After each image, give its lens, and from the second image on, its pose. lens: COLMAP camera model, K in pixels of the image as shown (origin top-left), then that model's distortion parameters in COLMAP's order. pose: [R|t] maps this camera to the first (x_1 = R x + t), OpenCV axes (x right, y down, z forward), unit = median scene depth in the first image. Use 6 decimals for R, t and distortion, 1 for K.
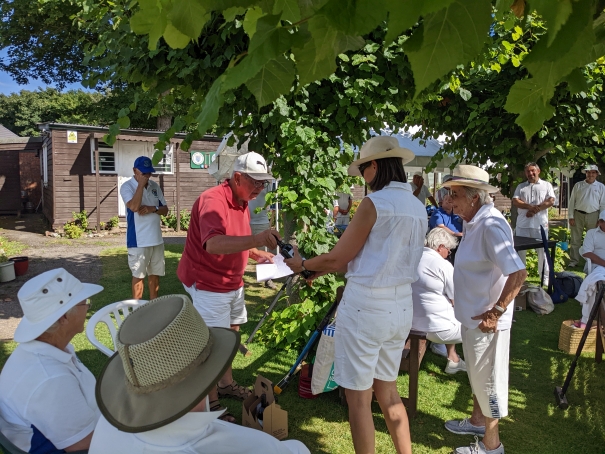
lens RADIAL K [[482.8, 0, 302.5], [0, 482.8, 227.0], [0, 0, 1]] dist [-0.001915, -0.151304]
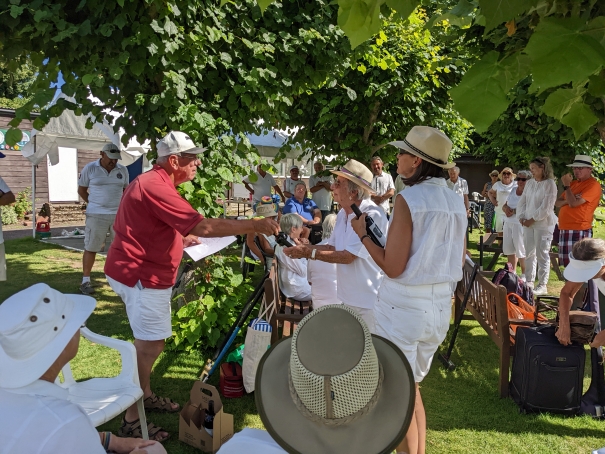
lens RADIAL K [[482.5, 0, 302.5], [0, 482.5, 227.0], [0, 0, 1]] dist [-0.037255, -0.002048]
pose [[0.899015, -0.027218, 0.437070, -0.230263], [0.014745, 0.999382, 0.031906, -0.011667], [-0.437669, -0.022239, 0.898861, 0.069952]]
